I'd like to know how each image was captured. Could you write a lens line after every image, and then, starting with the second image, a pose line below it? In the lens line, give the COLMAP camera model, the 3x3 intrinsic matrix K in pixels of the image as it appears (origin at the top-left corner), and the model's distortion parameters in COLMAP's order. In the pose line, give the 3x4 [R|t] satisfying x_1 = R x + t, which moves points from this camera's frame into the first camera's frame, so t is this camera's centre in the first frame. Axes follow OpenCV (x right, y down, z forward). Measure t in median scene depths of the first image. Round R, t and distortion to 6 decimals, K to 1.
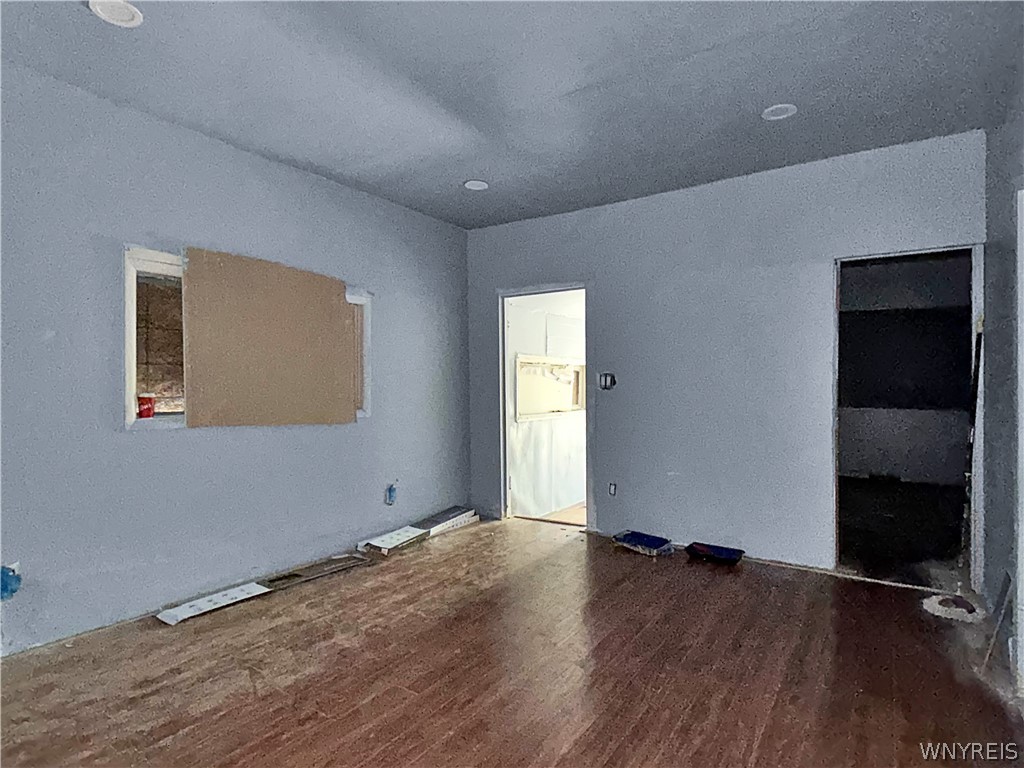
lens RADIAL K [[568.1, 0, 512.0], [0, 568.1, 384.0], [0, 0, 1]] dist [-0.000080, -0.000031]
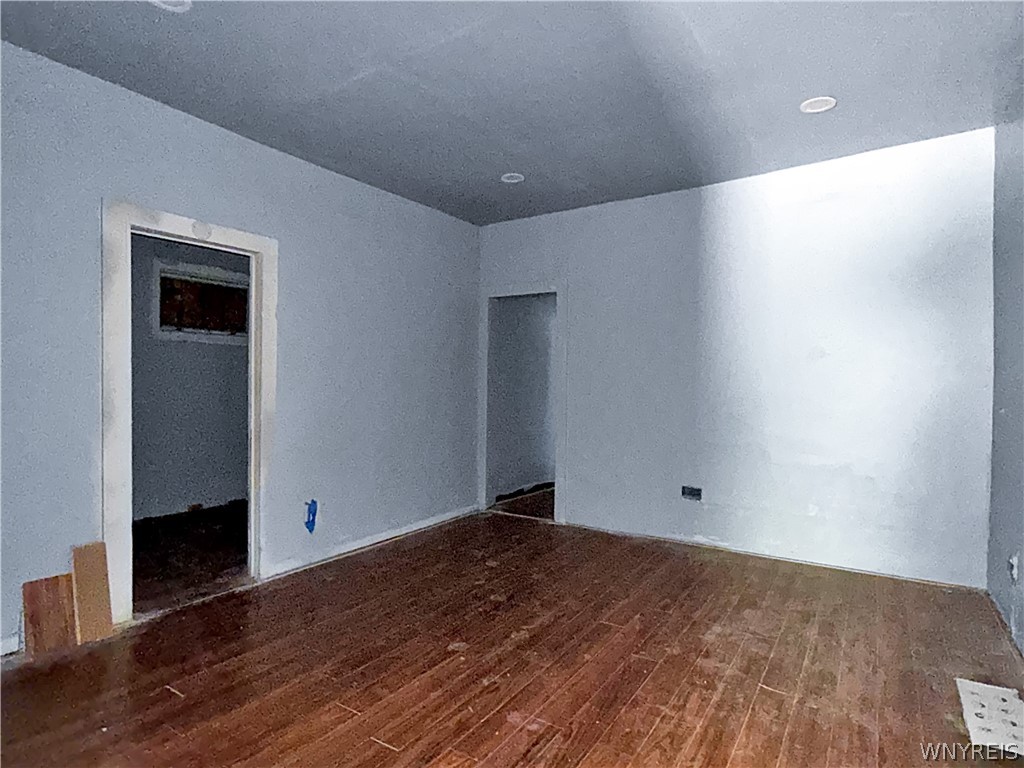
lens RADIAL K [[568.1, 0, 512.0], [0, 568.1, 384.0], [0, 0, 1]] dist [-0.000080, -0.000031]
pose [[-0.999493, 0.004086, -0.031566, 0.057328], [0.003944, 0.999982, 0.004578, 0.004203], [0.031584, 0.004452, -0.999491, 1.891364]]
